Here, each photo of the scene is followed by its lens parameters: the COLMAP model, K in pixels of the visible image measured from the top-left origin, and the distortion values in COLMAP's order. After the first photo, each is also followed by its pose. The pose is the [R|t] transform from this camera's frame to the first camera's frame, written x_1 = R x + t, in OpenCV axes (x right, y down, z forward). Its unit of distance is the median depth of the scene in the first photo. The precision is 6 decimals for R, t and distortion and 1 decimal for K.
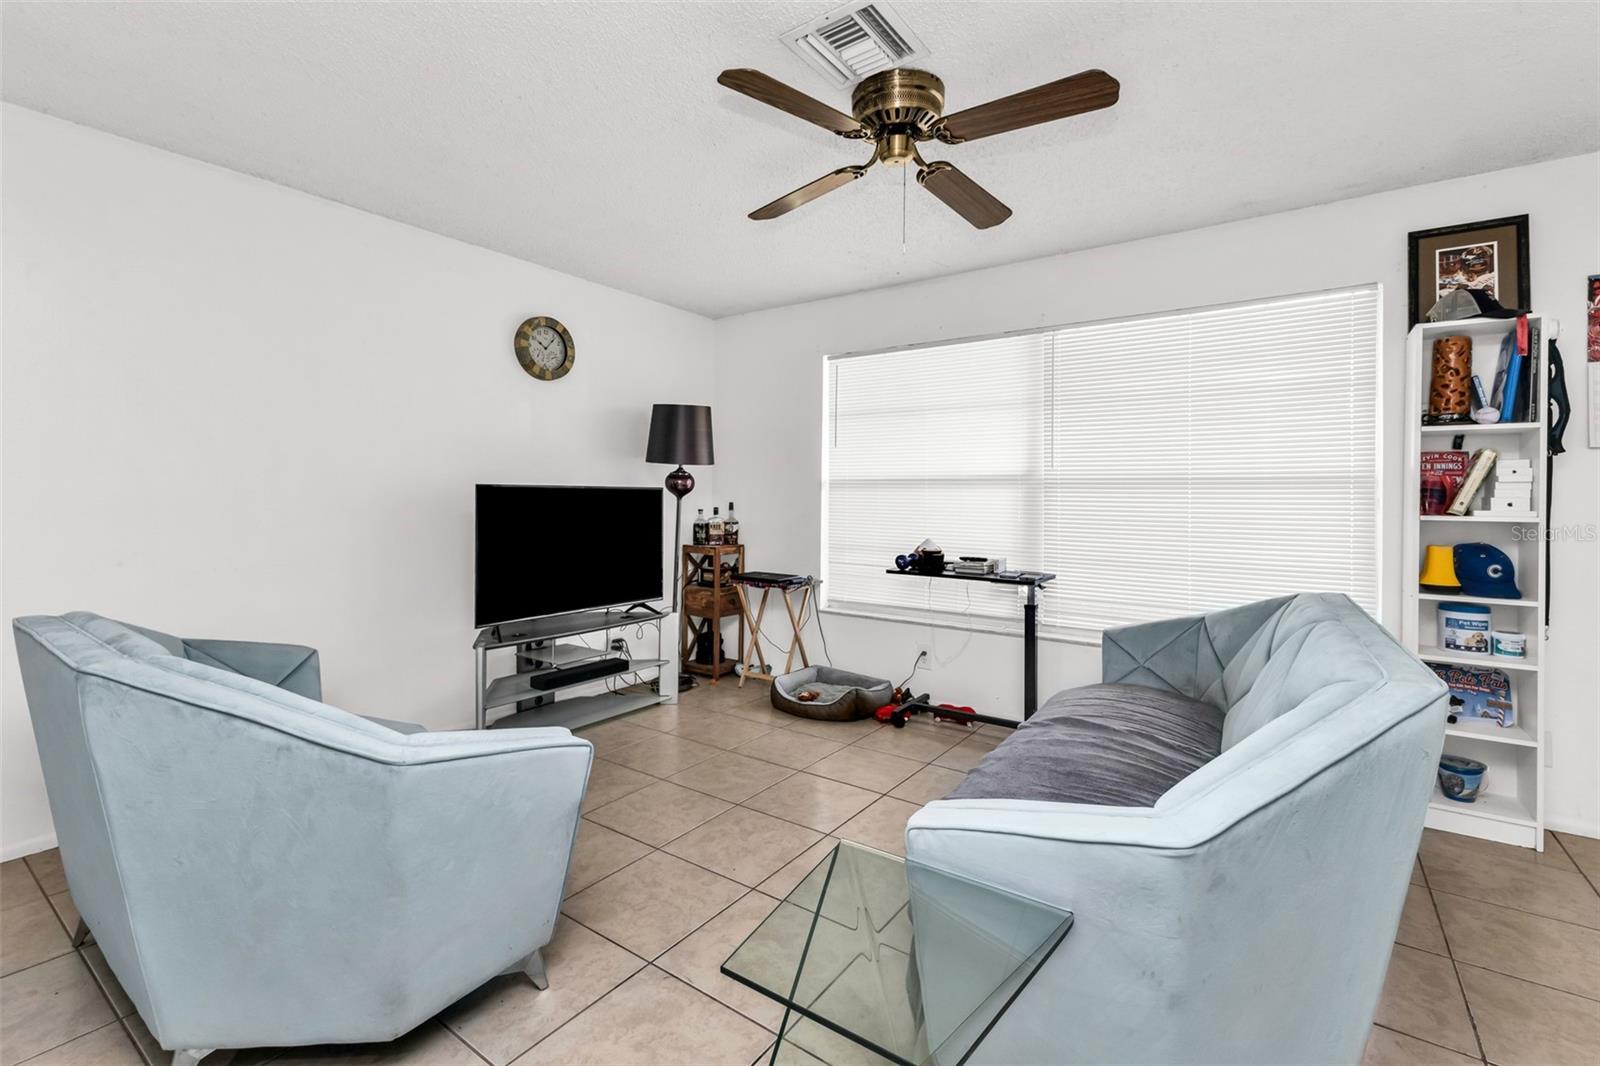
lens RADIAL K [[729.3, 0, 830.2], [0, 729.3, 493.3], [0, 0, 1]] dist [0.003015, -0.000055]
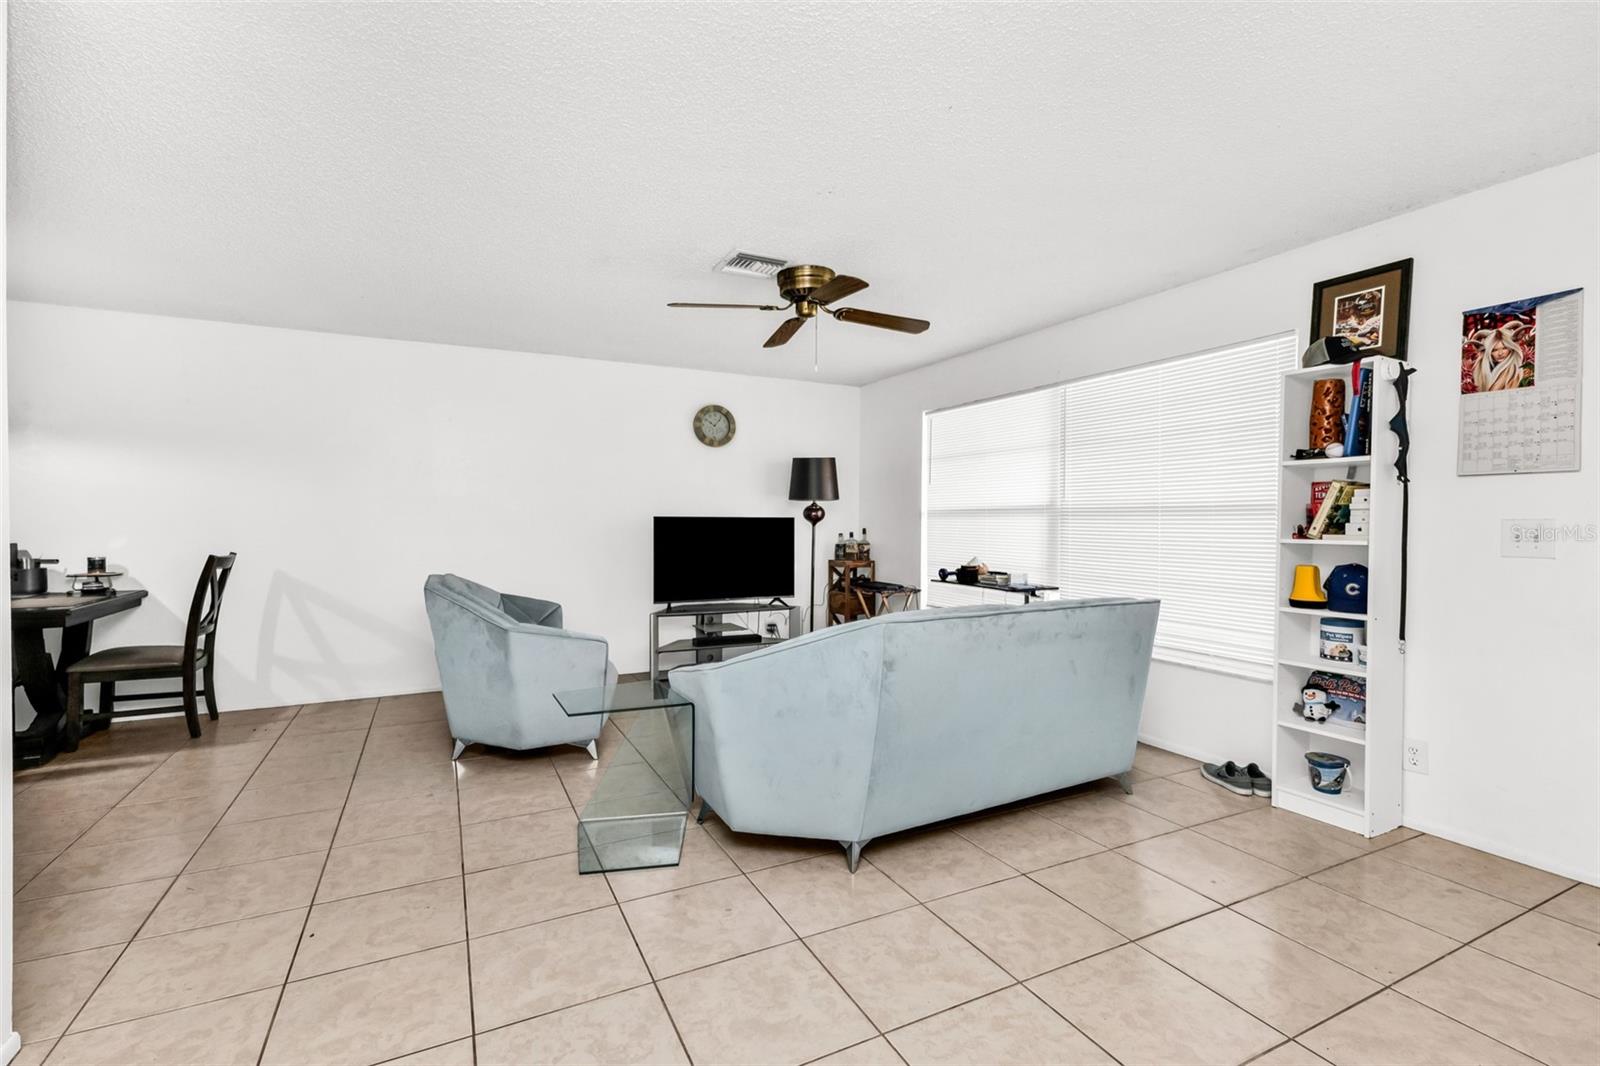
lens RADIAL K [[695.3, 0, 807.9], [0, 695.3, 528.0], [0, 0, 1]] dist [0.010595, -0.000387]
pose [[0.898780, 0.000372, -0.438400, 0.412917], [0.004489, 0.999939, 0.010051, -0.000883], [0.438377, -0.011002, 0.898724, -0.210705]]
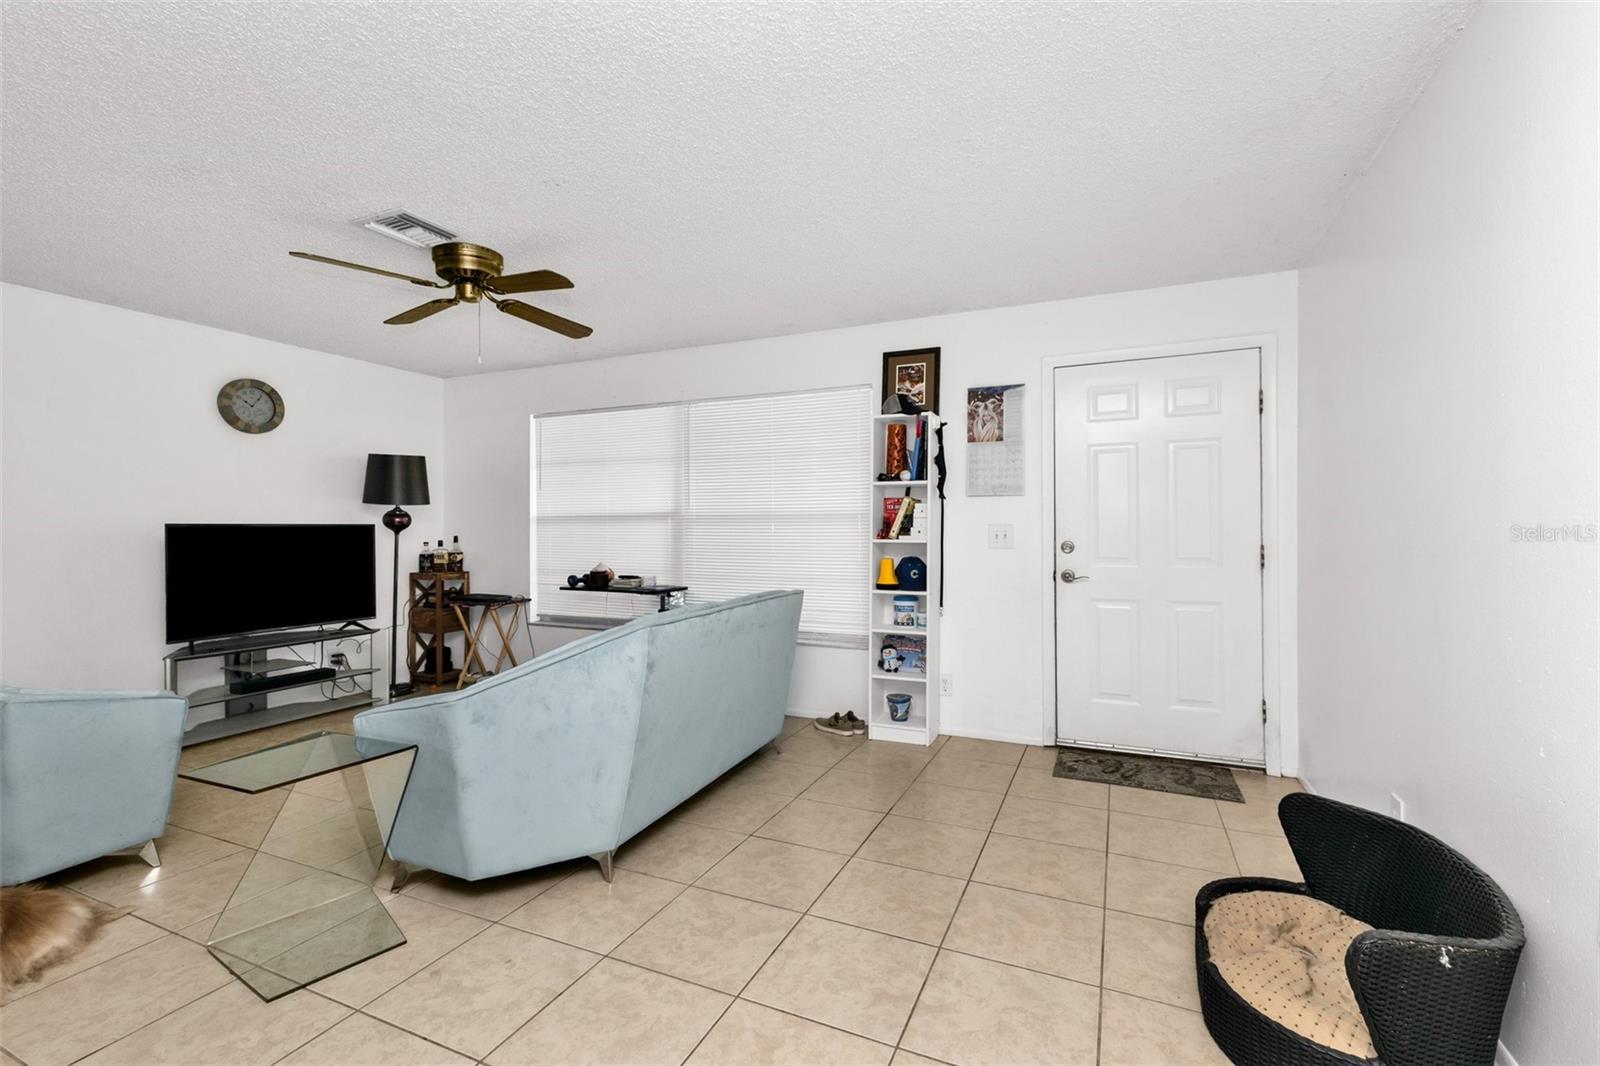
lens RADIAL K [[682.3, 0, 804.8], [0, 682.3, 533.0], [0, 0, 1]] dist [0.012557, 0.000093]
pose [[0.978904, -0.011566, 0.203992, 0.247202], [0.009048, 0.999871, 0.013272, -0.002696], [-0.204119, -0.011147, 0.978883, -0.257794]]
